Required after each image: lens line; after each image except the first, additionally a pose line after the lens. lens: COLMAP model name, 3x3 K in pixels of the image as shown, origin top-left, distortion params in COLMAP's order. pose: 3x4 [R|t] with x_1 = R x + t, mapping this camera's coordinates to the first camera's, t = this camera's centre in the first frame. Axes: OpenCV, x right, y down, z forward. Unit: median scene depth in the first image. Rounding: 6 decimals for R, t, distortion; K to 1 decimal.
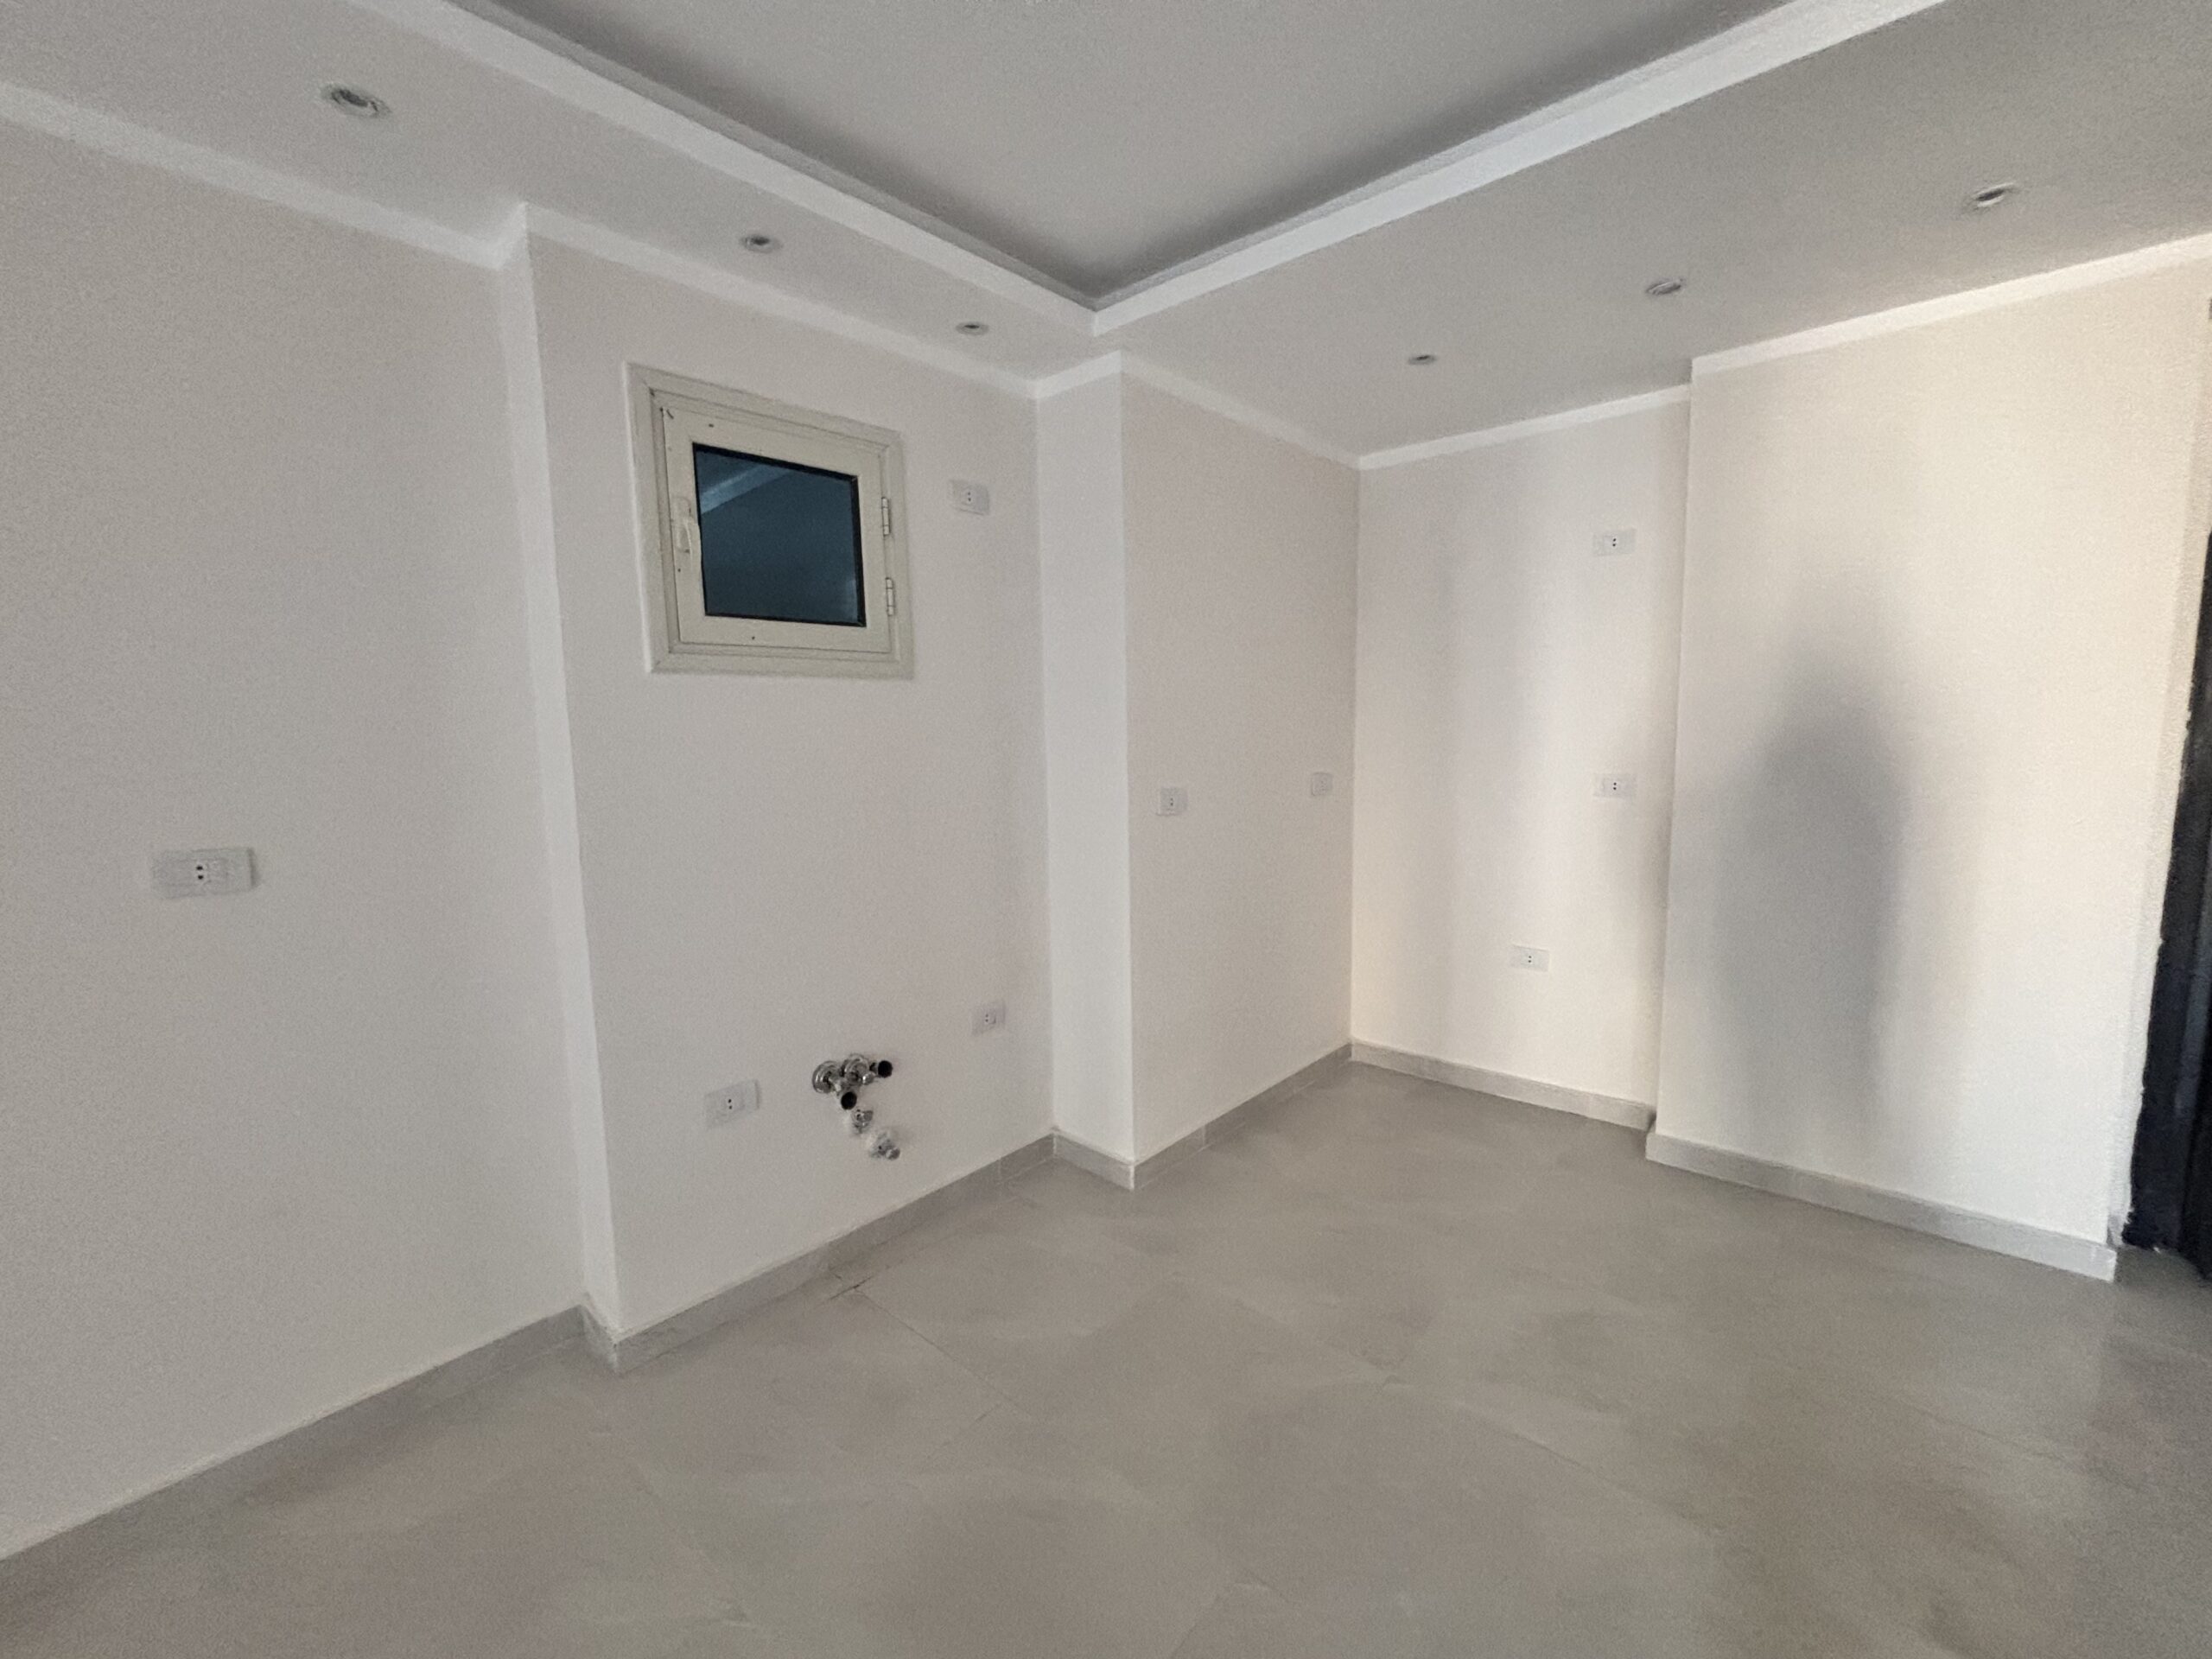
lens RADIAL K [[889.0, 0, 1114.3], [0, 889.0, 828.5], [0, 0, 1]] dist [0.001681, -0.000102]
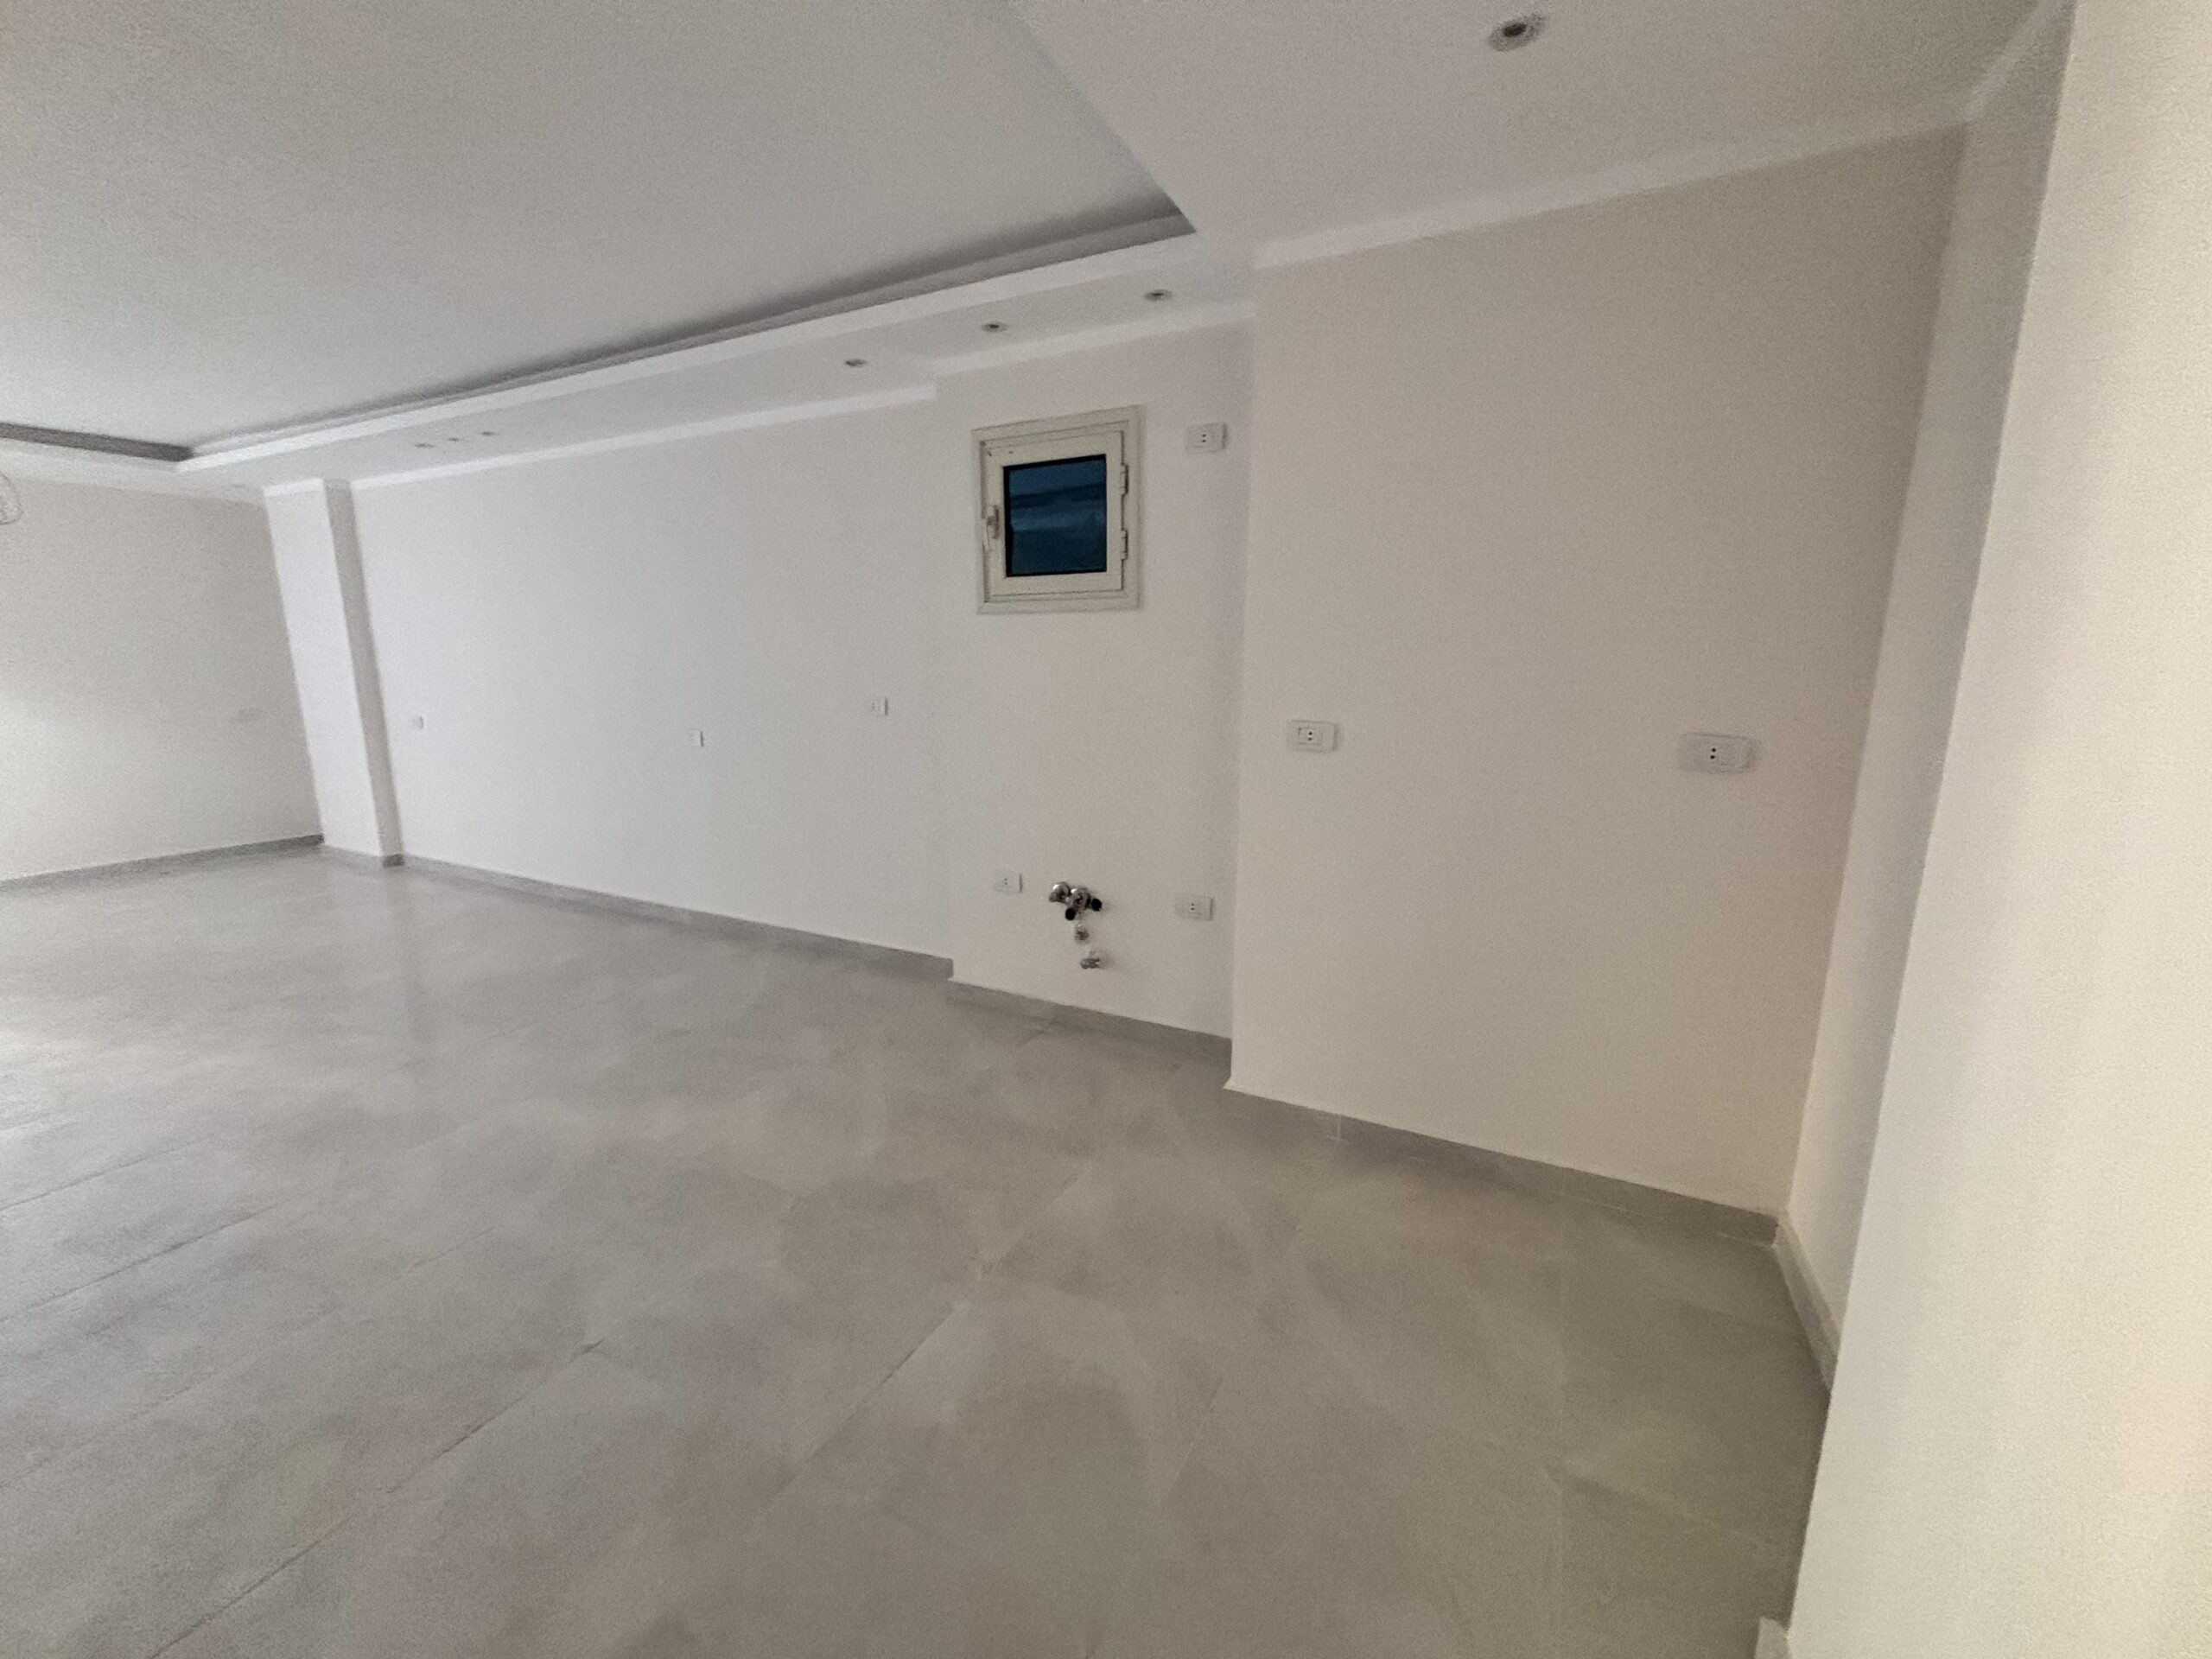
lens RADIAL K [[889.0, 0, 1114.3], [0, 889.0, 828.5], [0, 0, 1]] dist [0.001681, -0.000102]
pose [[0.253717, 0.198832, -0.946622, 1.023982], [-0.114961, 0.977907, 0.174591, -0.083220], [0.960423, 0.064528, 0.270969, 0.666516]]
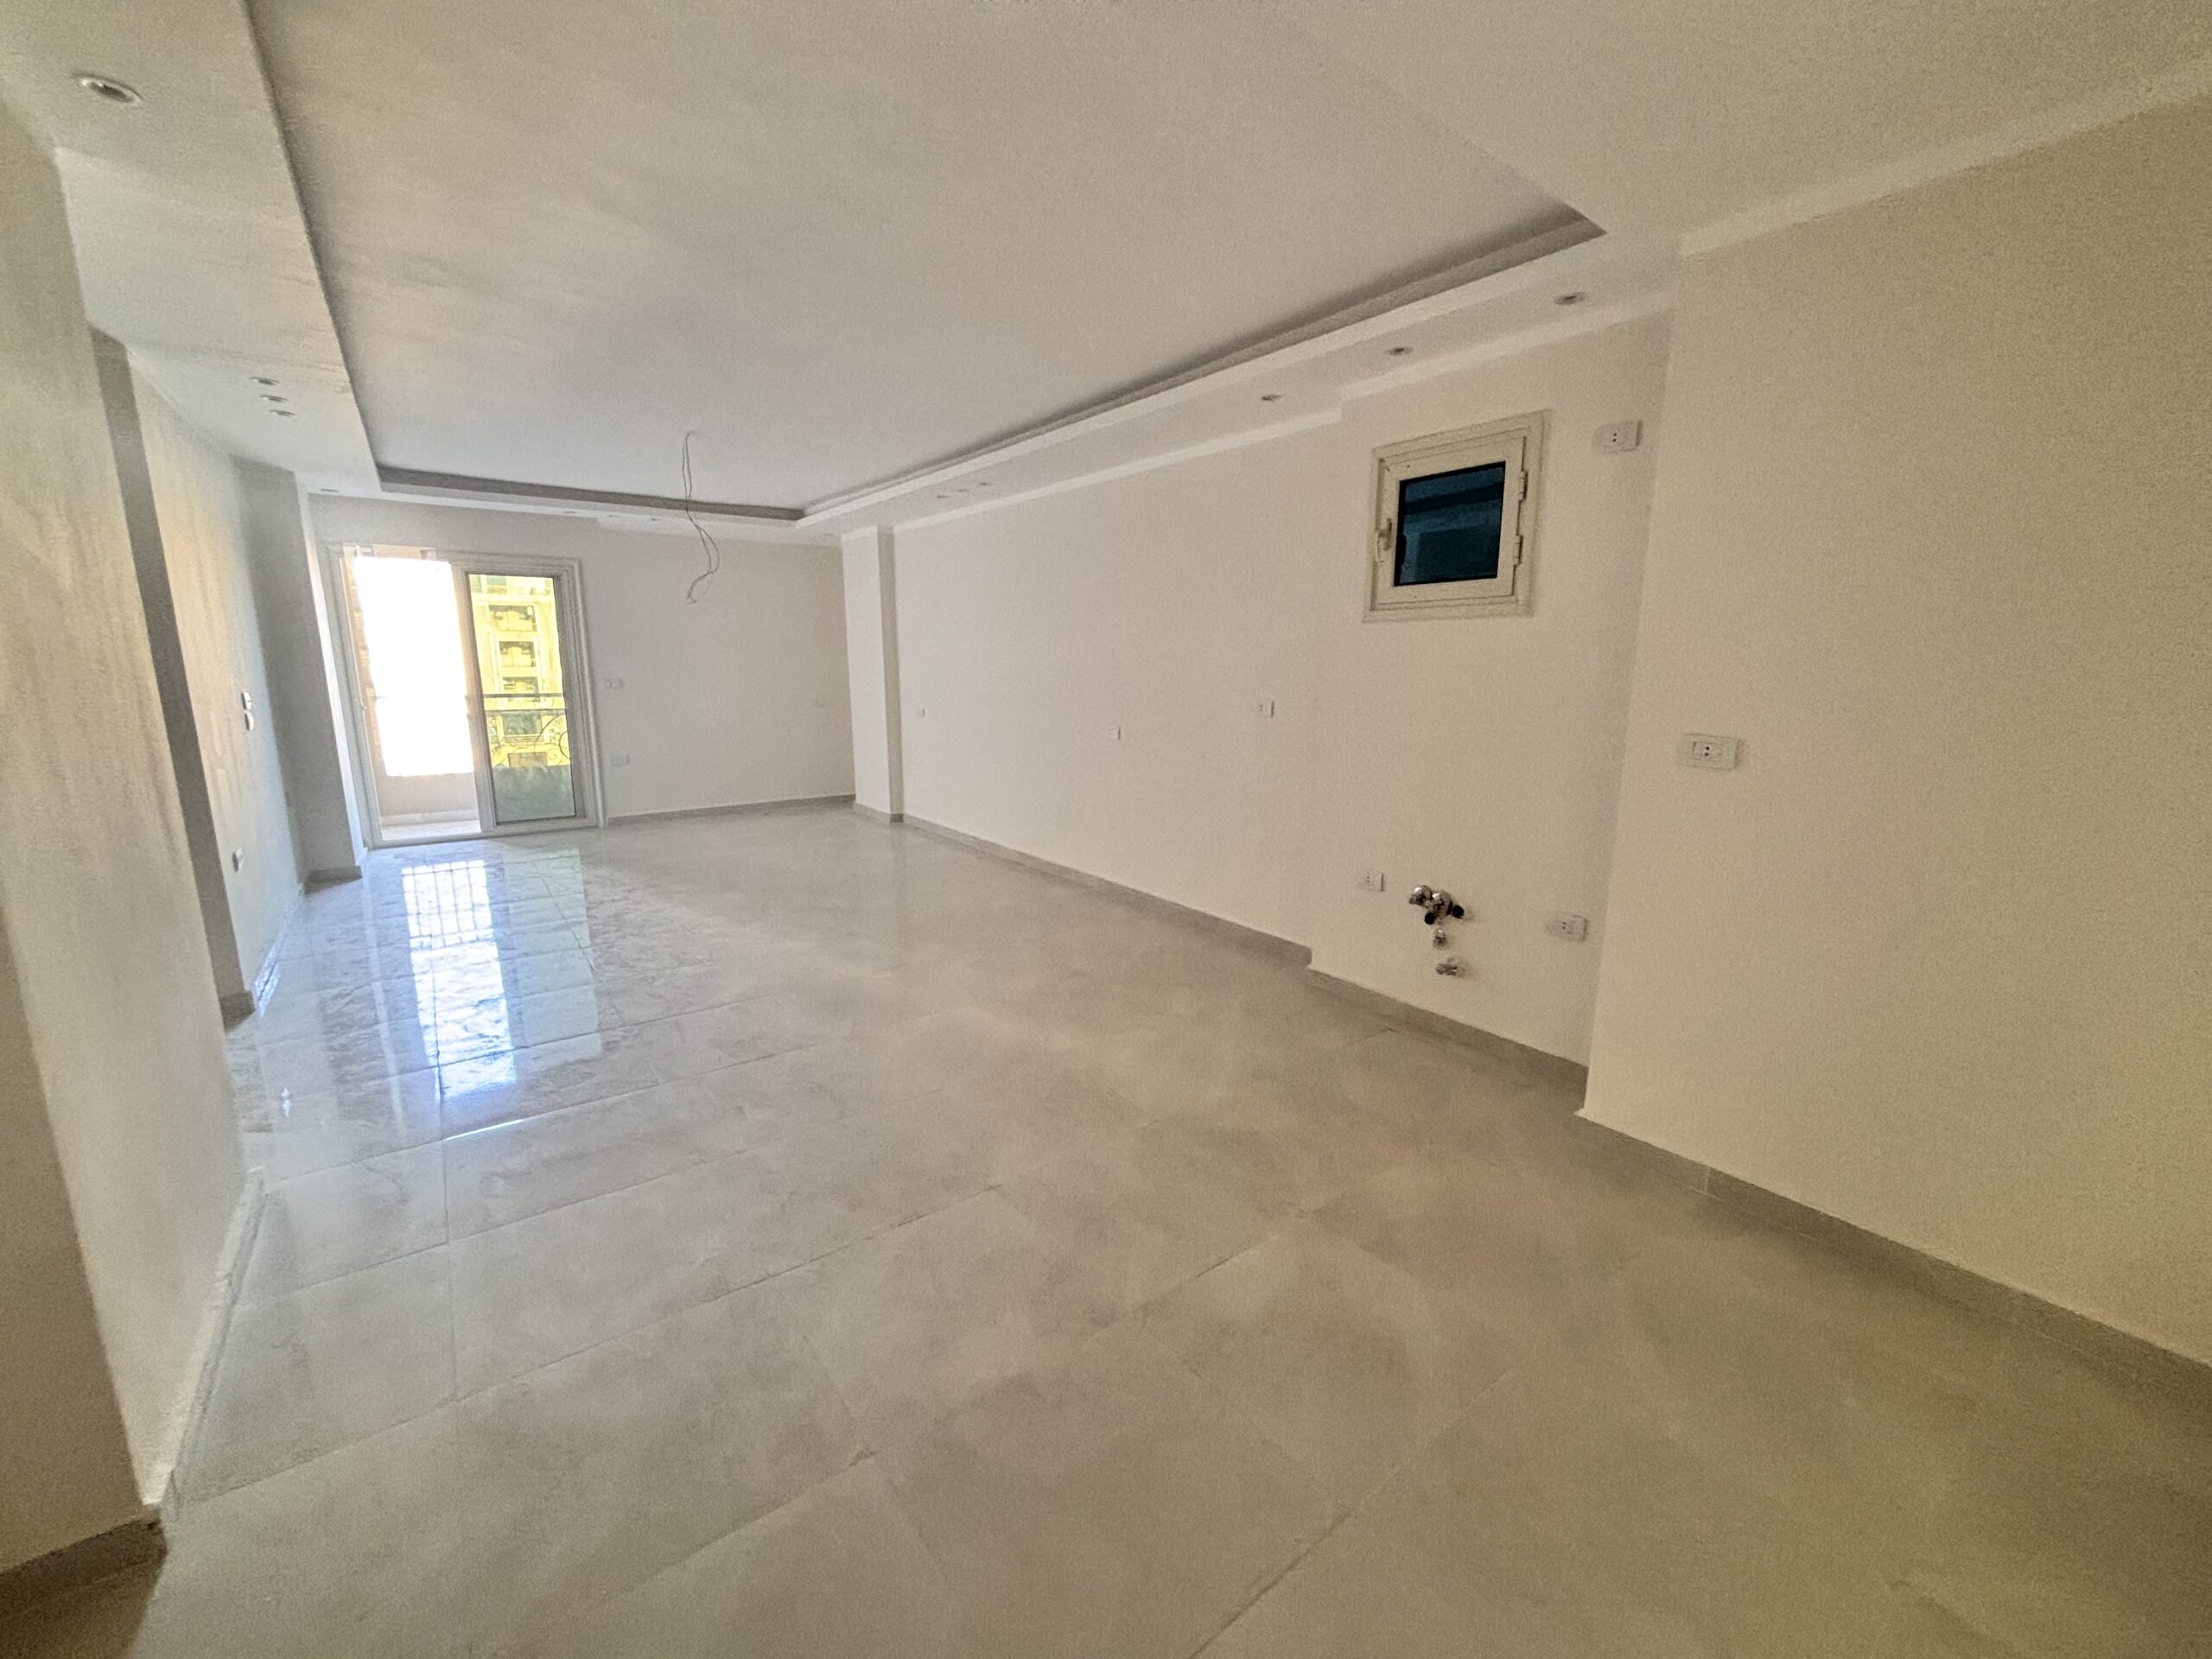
lens RADIAL K [[889.0, 0, 1114.3], [0, 889.0, 828.5], [0, 0, 1]] dist [0.001681, -0.000102]
pose [[-0.188003, 0.195178, -0.962580, 1.135427], [-0.114554, 0.969010, 0.218855, -0.089217], [0.975465, 0.151413, -0.159819, 0.702571]]
